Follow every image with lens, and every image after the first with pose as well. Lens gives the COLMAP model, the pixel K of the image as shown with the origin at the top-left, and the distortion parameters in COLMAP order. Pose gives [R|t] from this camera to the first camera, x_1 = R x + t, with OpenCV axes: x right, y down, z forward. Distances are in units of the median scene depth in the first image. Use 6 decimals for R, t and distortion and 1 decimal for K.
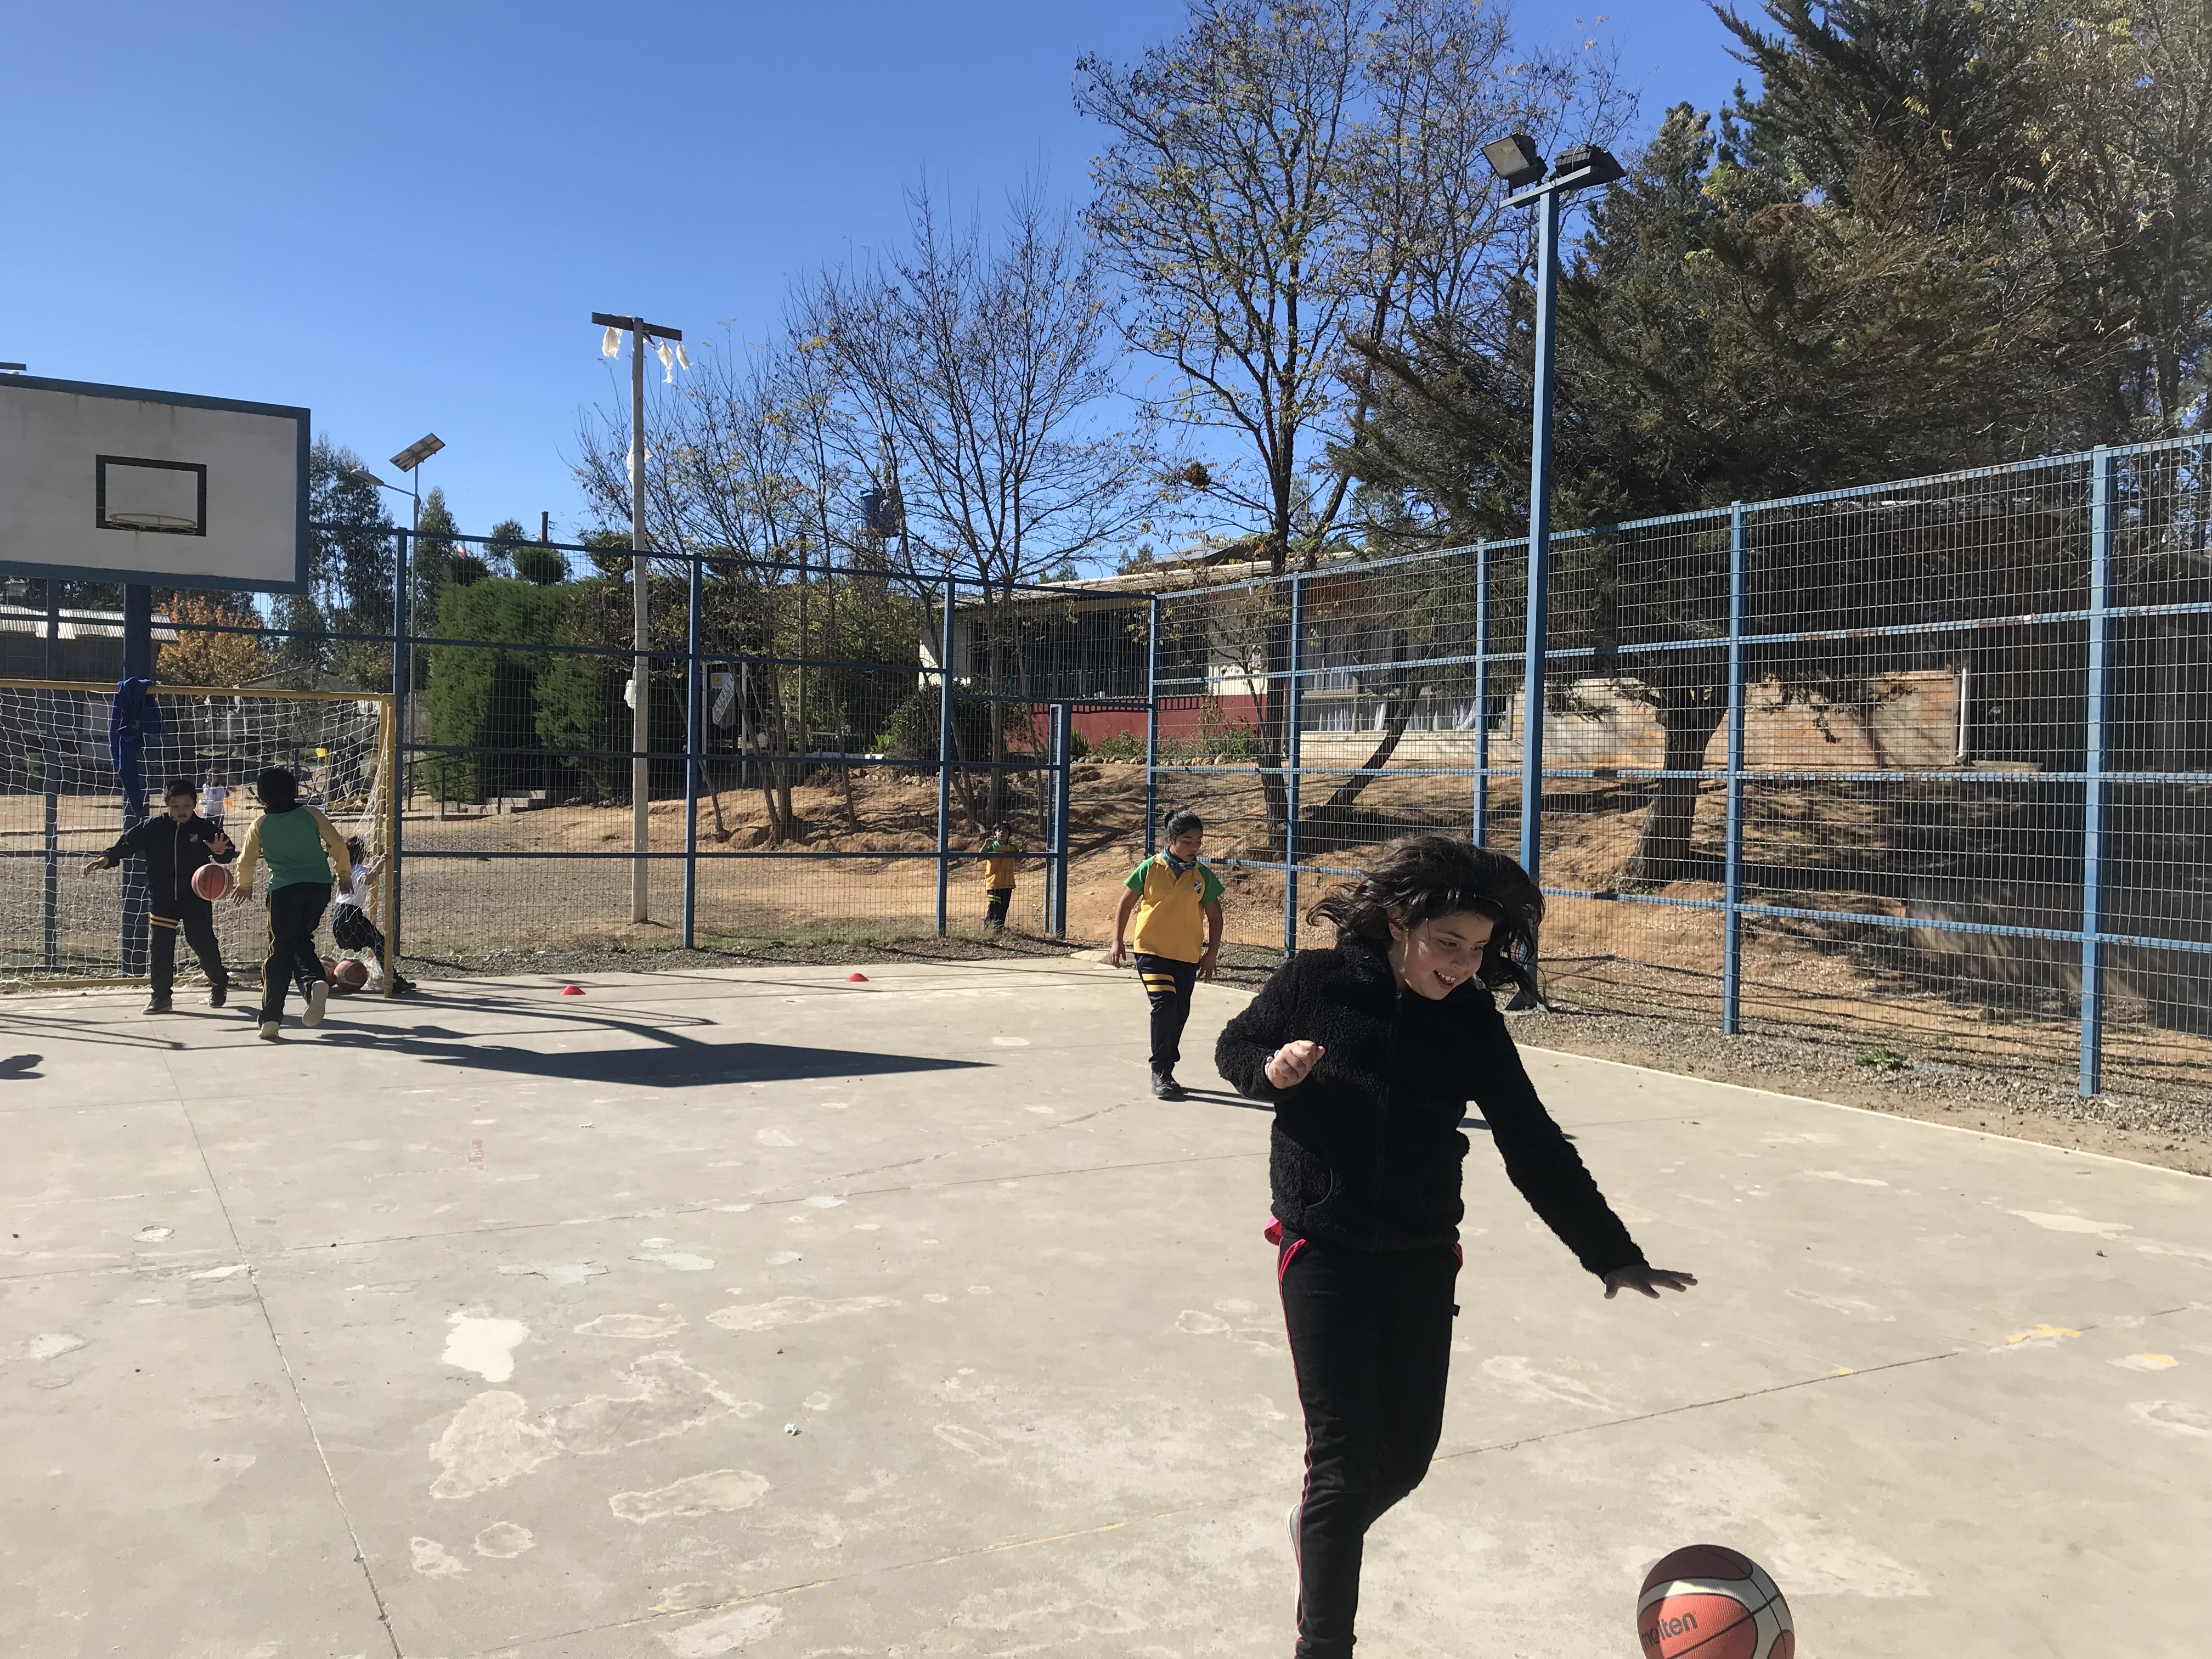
lens RADIAL K [[1783.5, 0, 1100.8], [0, 1783.5, 827.2], [0, 0, 1]] dist [0.008705, -0.009042]
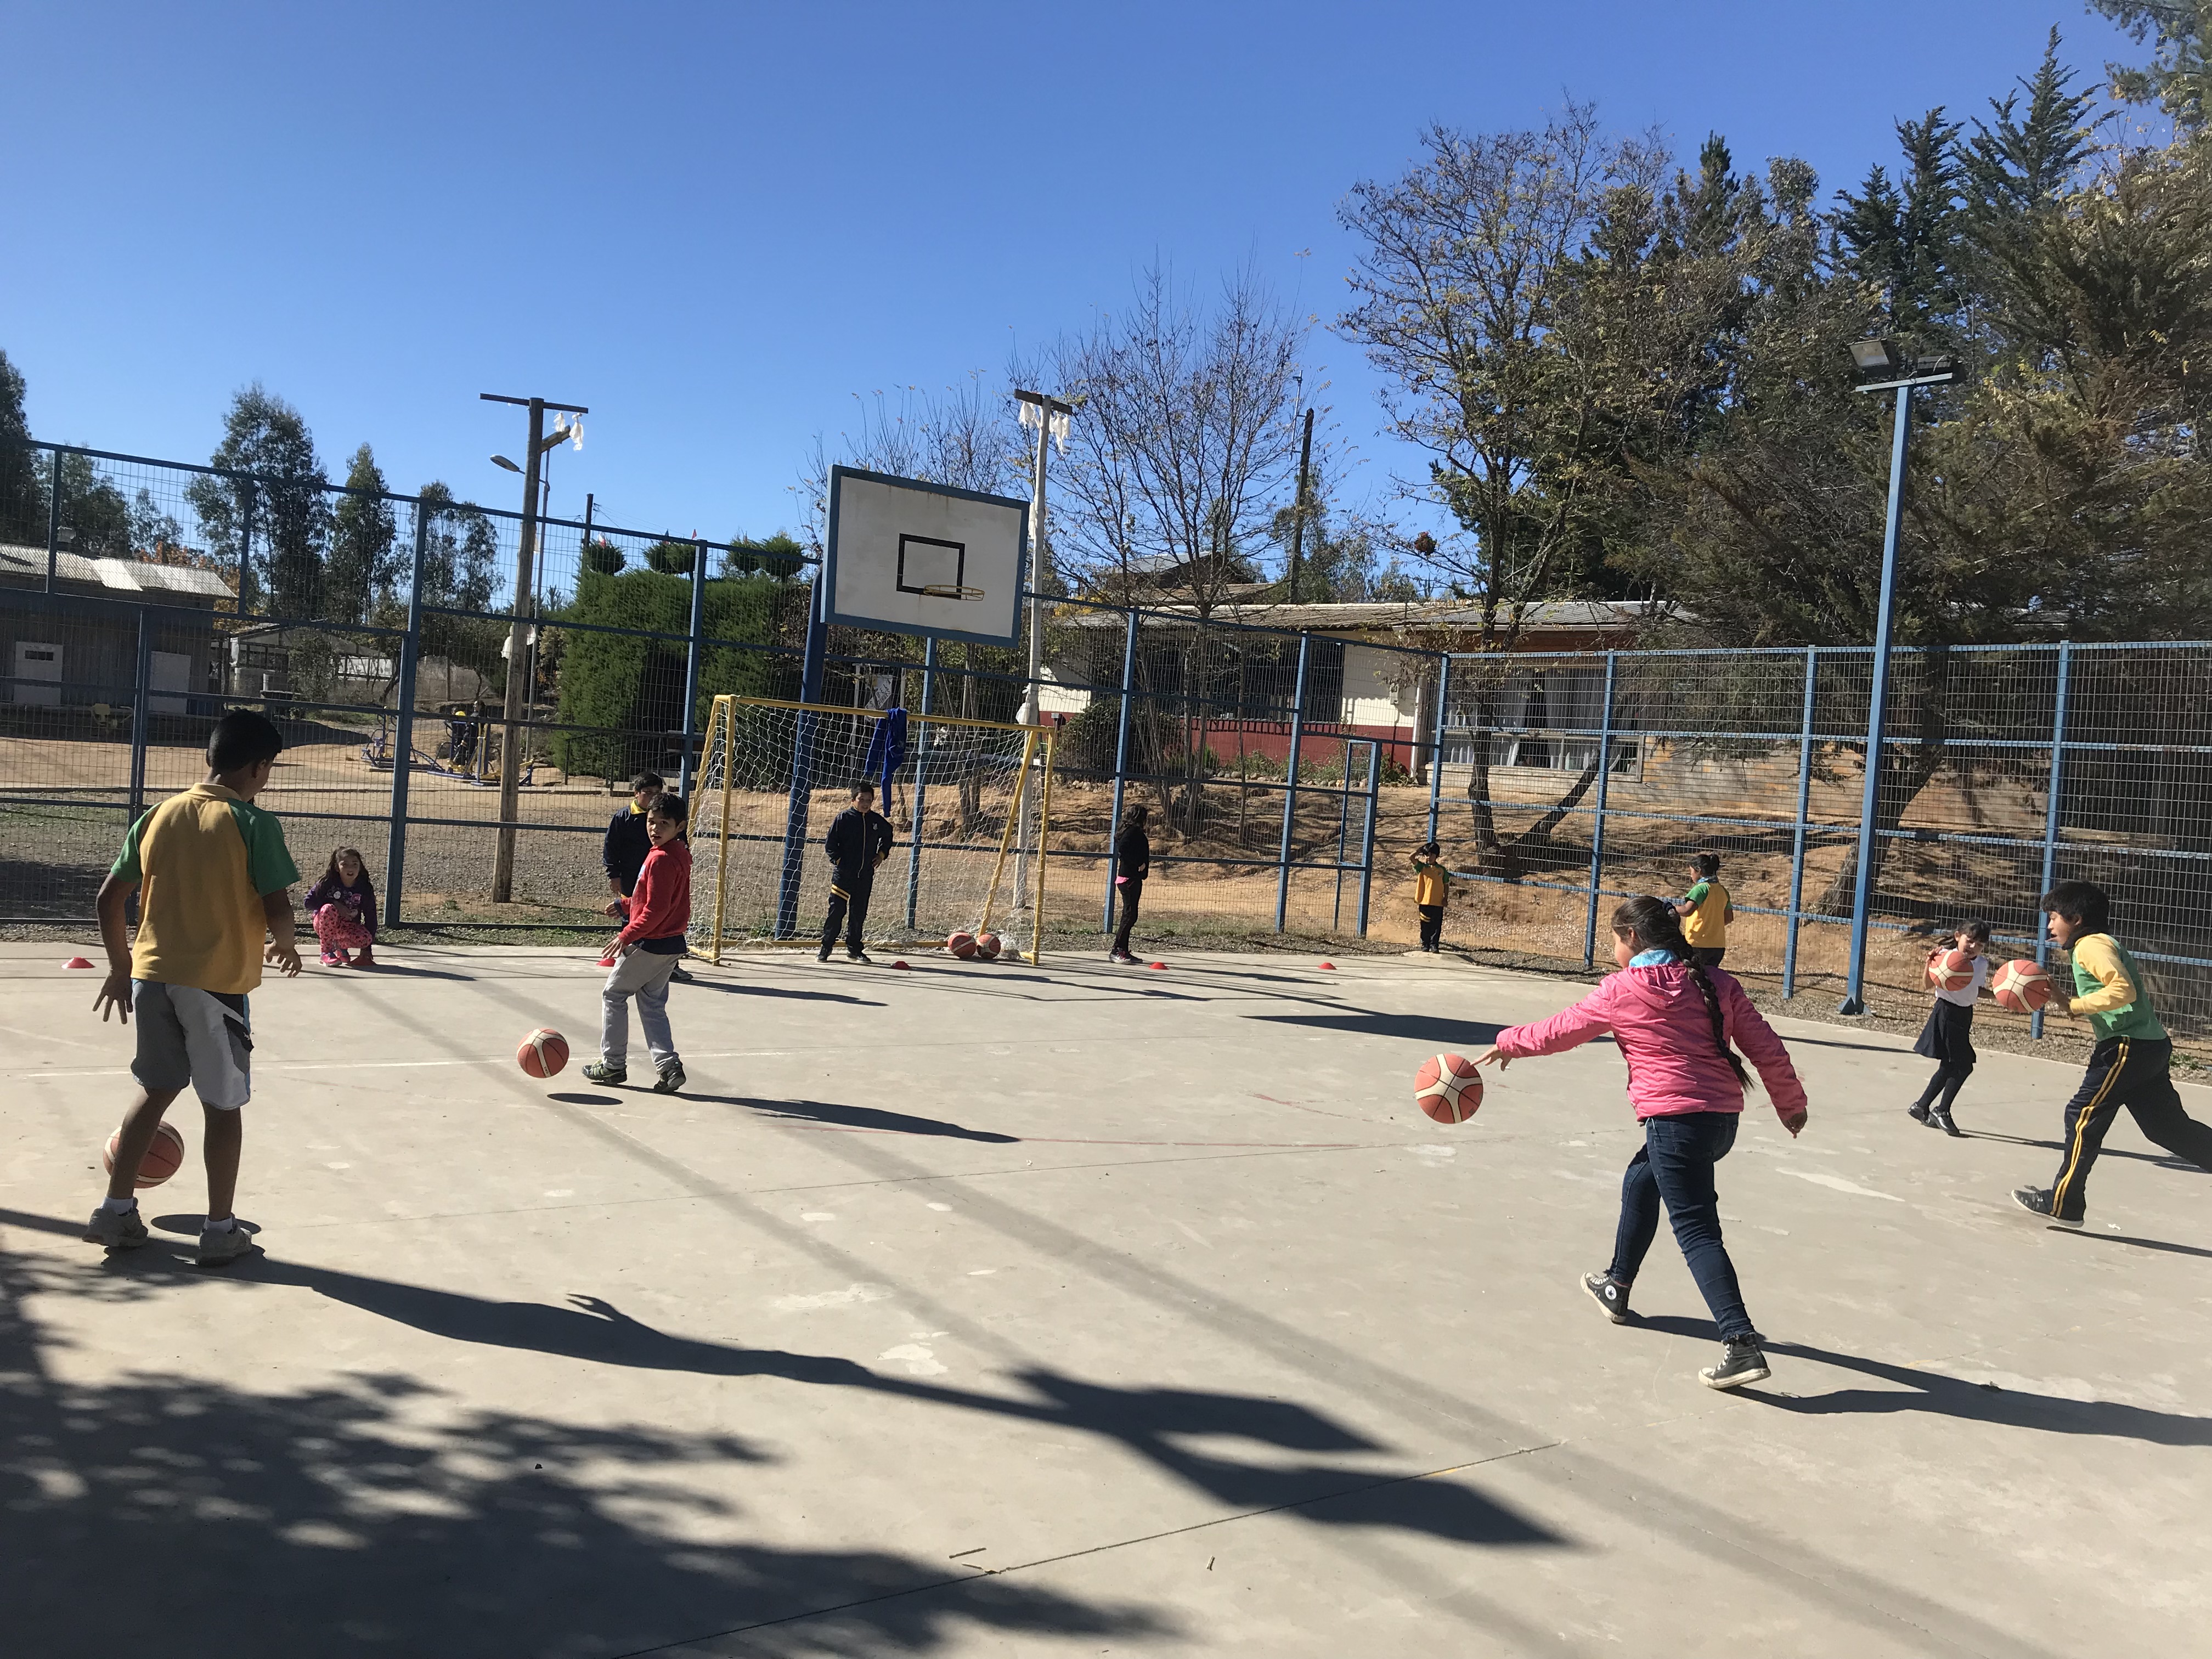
lens RADIAL K [[1780.8, 0, 1097.1], [0, 1780.8, 822.8], [0, 0, 1]] dist [0.047051, -0.090072]
pose [[0.992425, 0.052296, 0.111163, -0.236591], [-0.052616, 0.998615, -0.000053, -0.003730], [-0.111012, -0.005797, 0.993802, -0.118643]]
